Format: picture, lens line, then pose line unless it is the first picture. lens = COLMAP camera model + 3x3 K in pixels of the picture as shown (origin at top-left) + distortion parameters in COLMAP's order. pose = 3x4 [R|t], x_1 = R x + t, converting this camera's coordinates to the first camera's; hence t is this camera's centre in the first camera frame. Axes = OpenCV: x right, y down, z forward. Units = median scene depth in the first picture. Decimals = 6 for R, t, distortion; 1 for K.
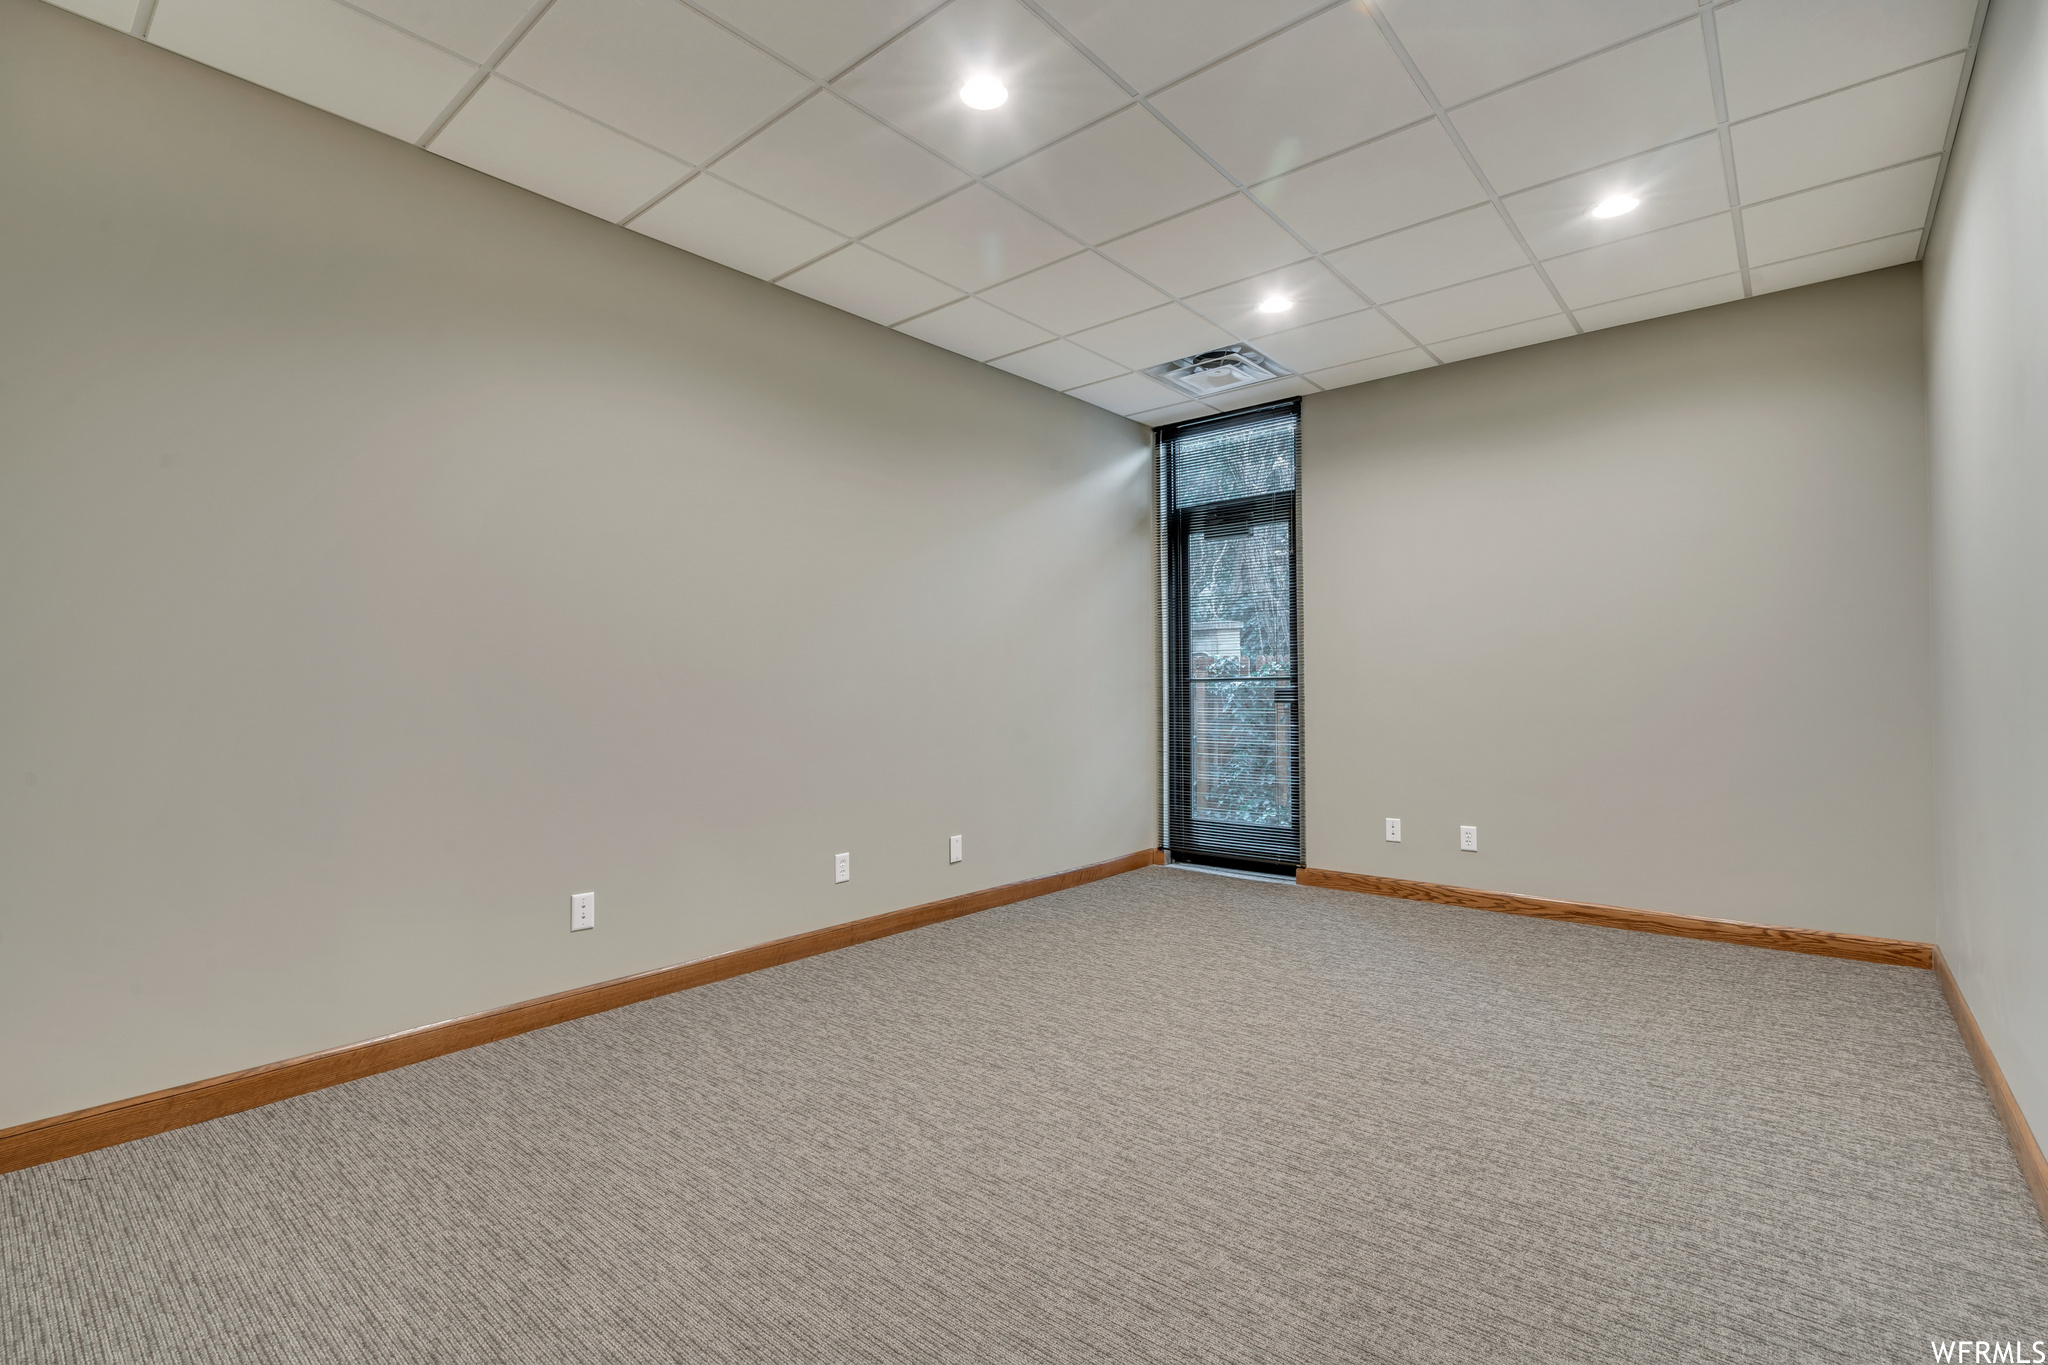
lens RADIAL K [[929.9, 0, 1039.5], [0, 929.9, 699.6], [0, 0, 1]] dist [-0.002335, 0.000080]
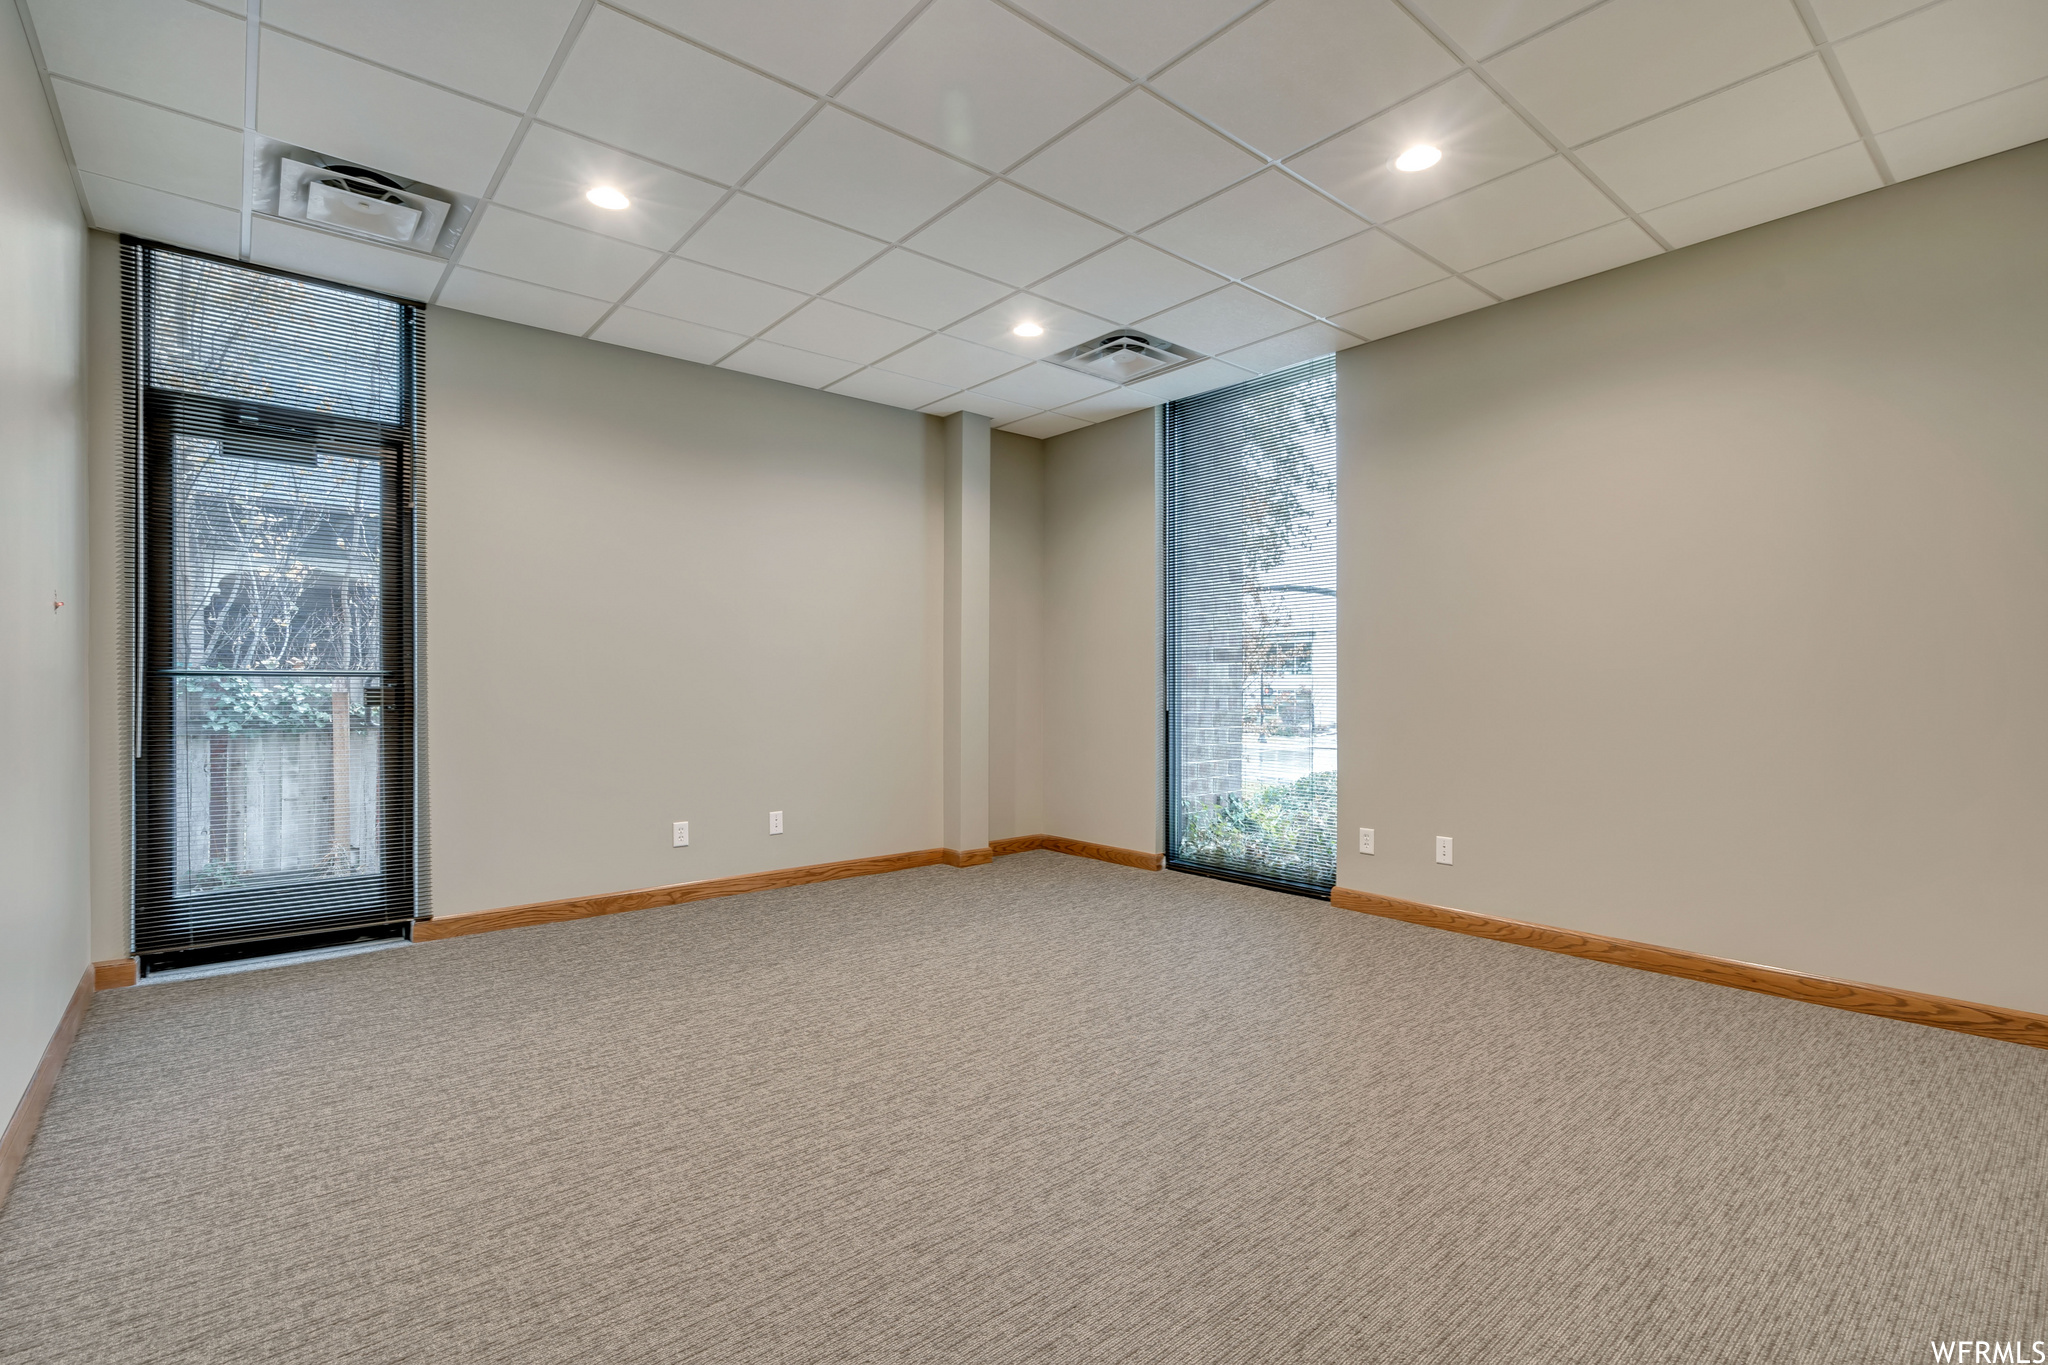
lens RADIAL K [[929.9, 0, 1036.9], [0, 929.9, 681.9], [0, 0, 1]] dist [-0.002335, 0.000080]
pose [[0.162186, 0.022359, 0.986507, -0.387741], [0.017720, 0.999516, -0.025567, 0.015066], [-0.986601, 0.021628, 0.161711, 0.381702]]
